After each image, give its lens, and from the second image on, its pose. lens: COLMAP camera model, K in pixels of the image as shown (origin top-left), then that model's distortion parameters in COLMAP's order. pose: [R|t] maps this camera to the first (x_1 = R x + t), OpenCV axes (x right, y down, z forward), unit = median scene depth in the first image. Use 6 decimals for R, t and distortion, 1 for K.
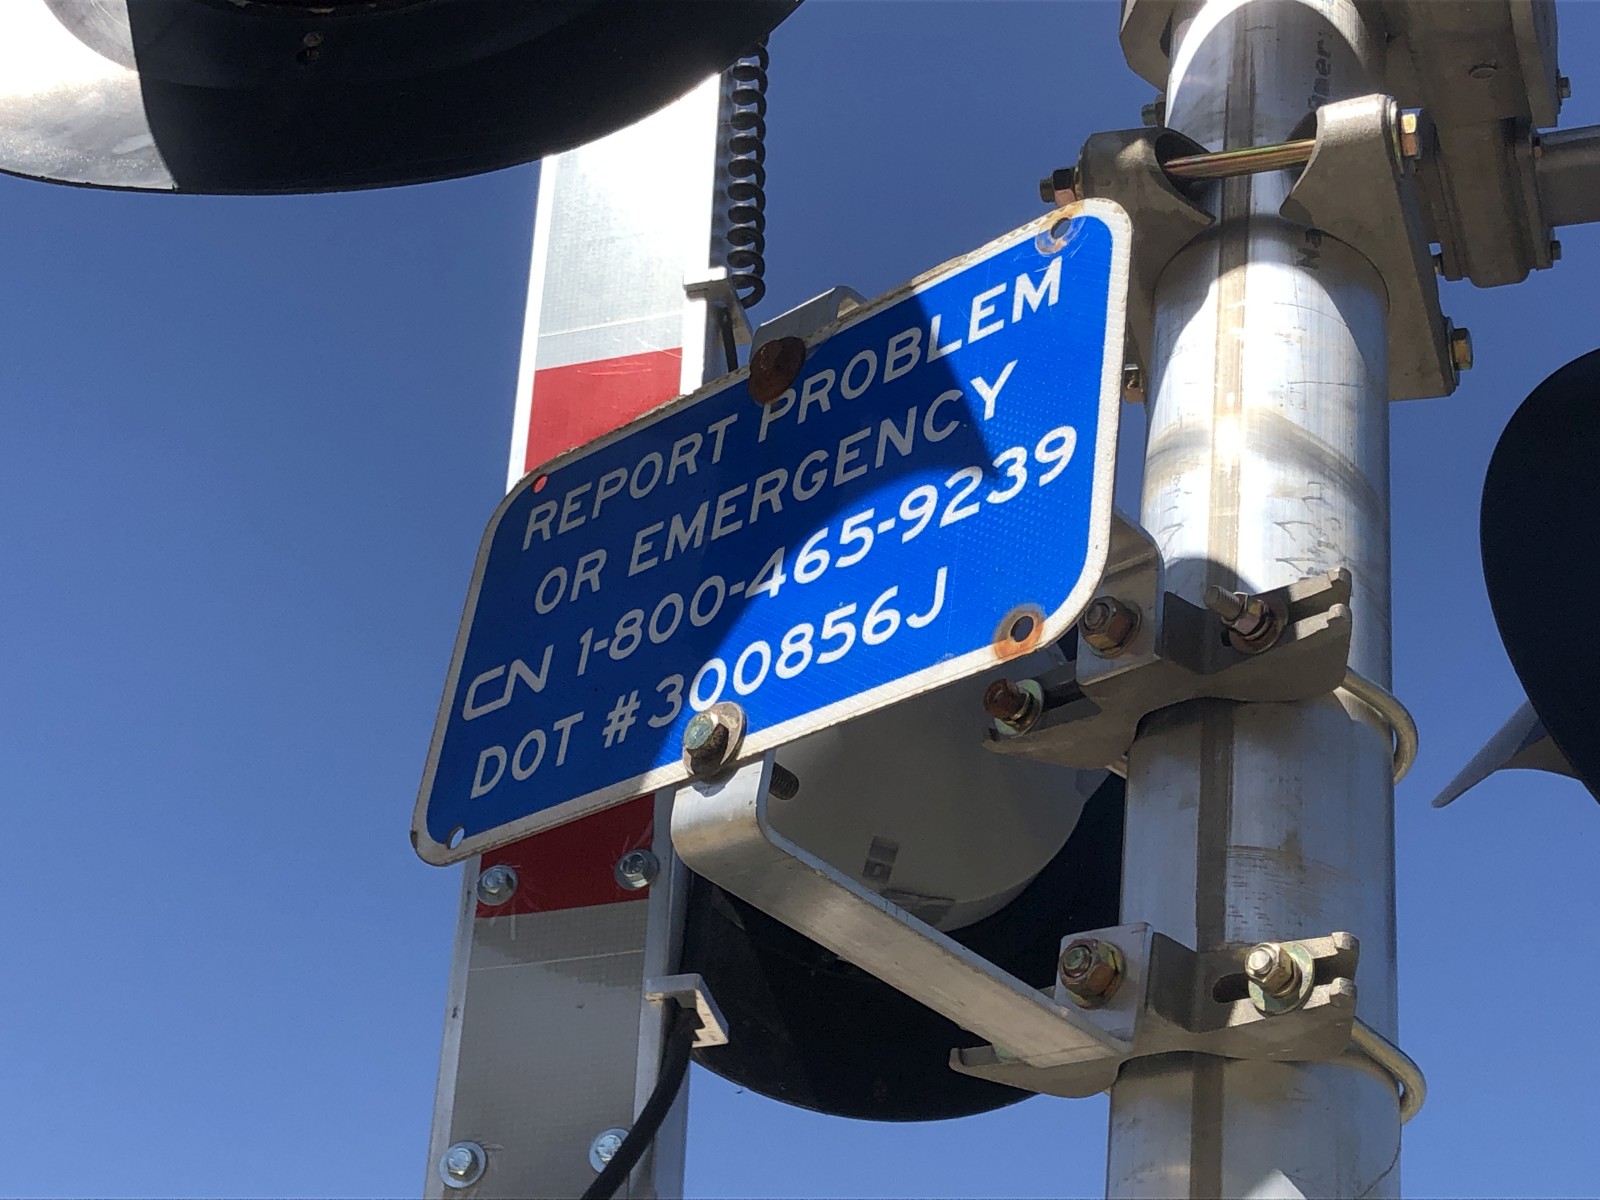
lens RADIAL K [[2600.2, 0, 800.0], [0, 2600.2, 600.0], [0, 0, 1]] dist [0.070229, -0.245806]
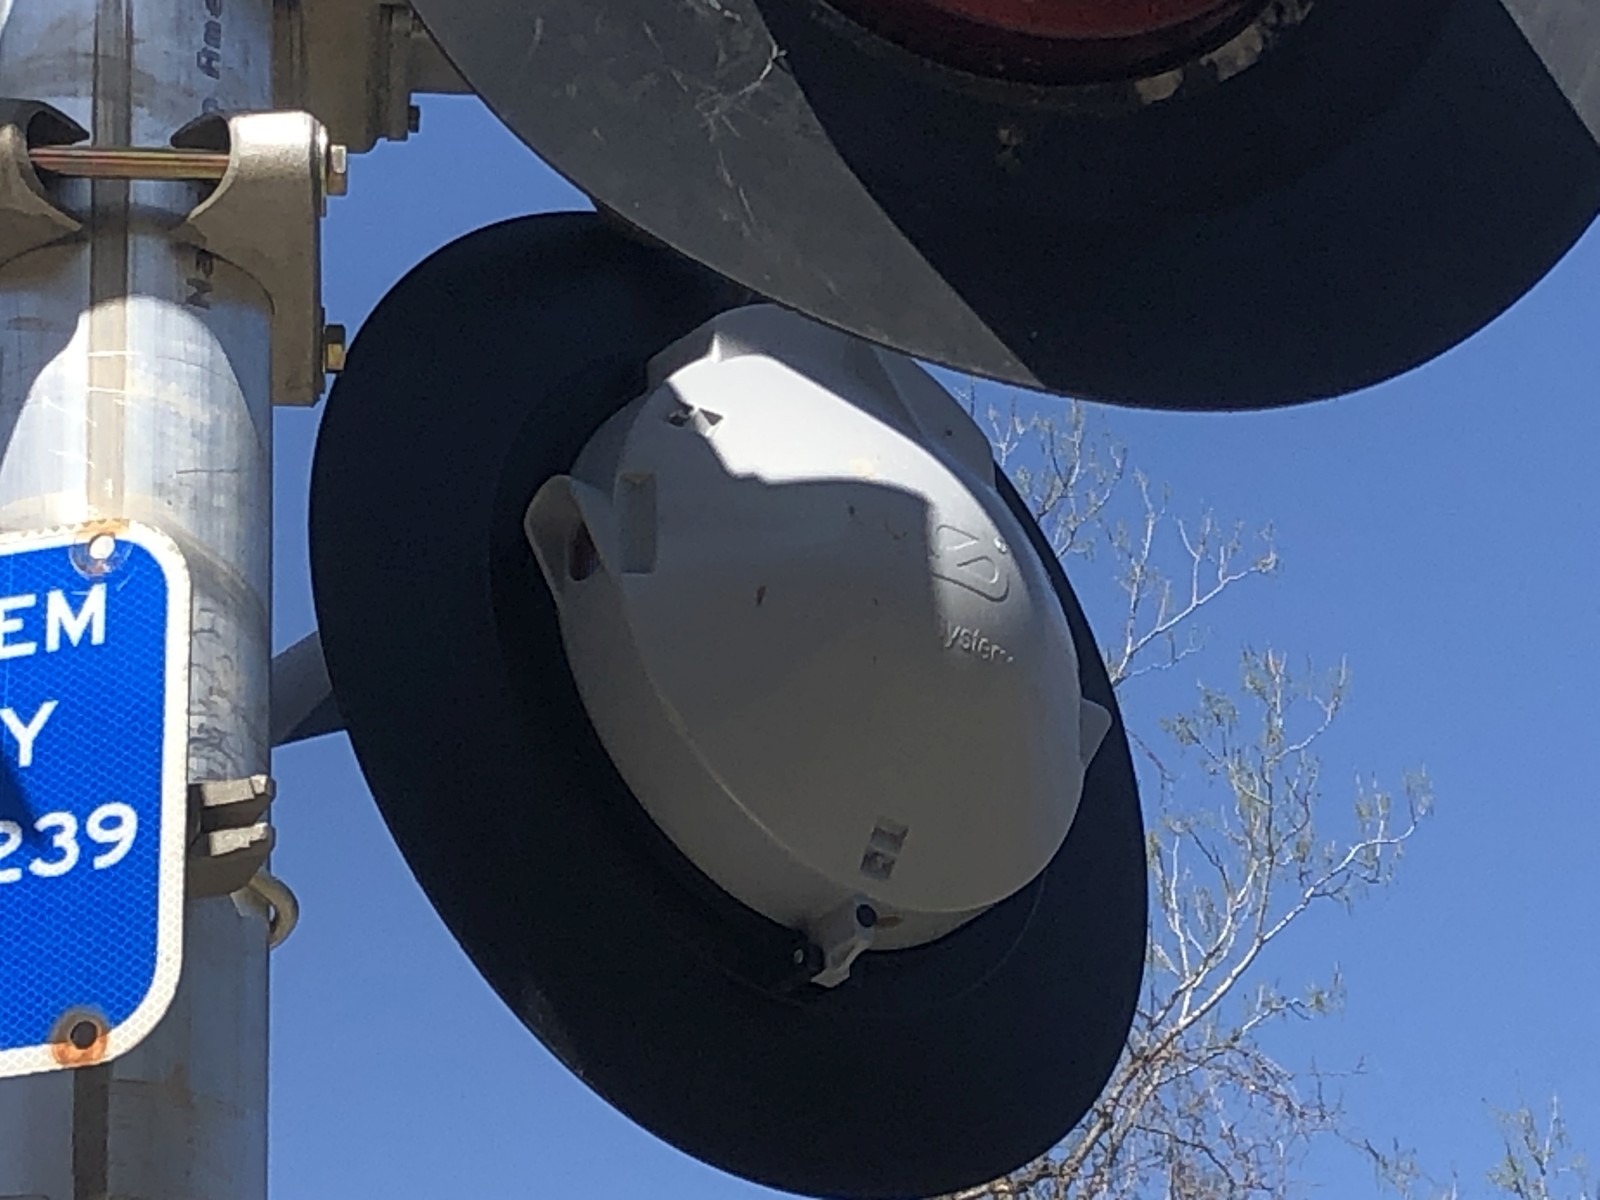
lens RADIAL K [[5668.1, 0, 801.9], [0, 5668.1, 513.3], [0, 0, 1]] dist [0.233183, 2.477545]
pose [[0.892665, 0.035047, 0.449356, -0.578129], [-0.123276, 0.977942, 0.168619, -0.514989], [-0.433534, -0.205915, 0.877295, -0.877004]]
